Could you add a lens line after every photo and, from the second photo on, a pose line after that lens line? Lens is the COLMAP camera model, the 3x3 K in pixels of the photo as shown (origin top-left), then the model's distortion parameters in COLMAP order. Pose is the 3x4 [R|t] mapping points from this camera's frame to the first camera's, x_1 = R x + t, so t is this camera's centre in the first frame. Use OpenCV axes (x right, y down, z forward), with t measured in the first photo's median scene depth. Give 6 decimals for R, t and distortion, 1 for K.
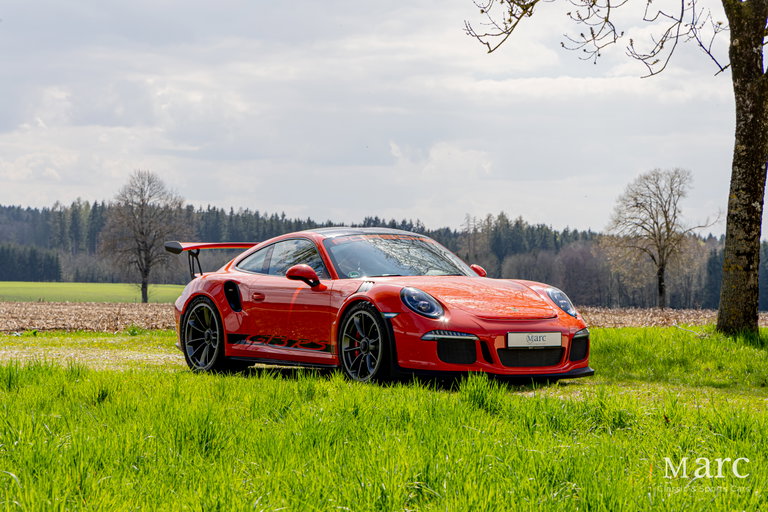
lens RADIAL K [[2320.5, 0, 385.7], [0, 2320.5, 255.3], [0, 0, 1]] dist [0.285484, 0.000000]
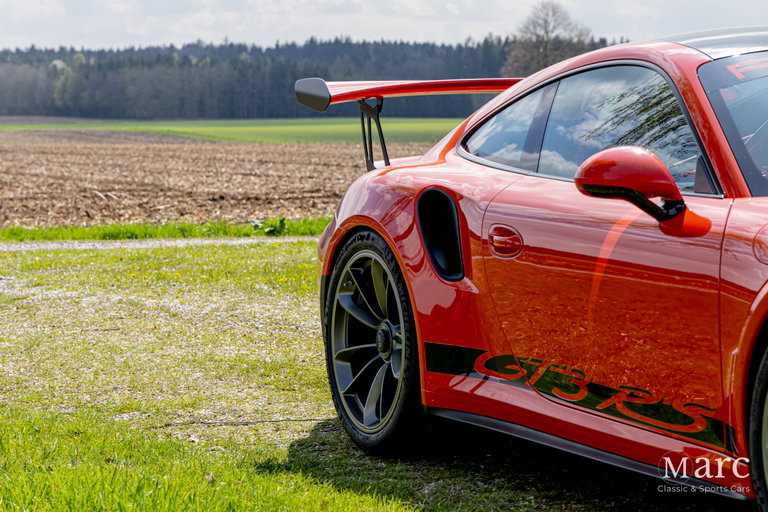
lens RADIAL K [[2320.5, 0, 388.7], [0, 2320.5, 256.0], [0, 0, 1]] dist [0.285484, 0.000000]
pose [[0.984474, -0.004903, -0.175462, -0.012276], [0.017463, 0.997386, 0.070110, -0.003610], [0.174660, -0.072085, 0.981987, 0.644707]]
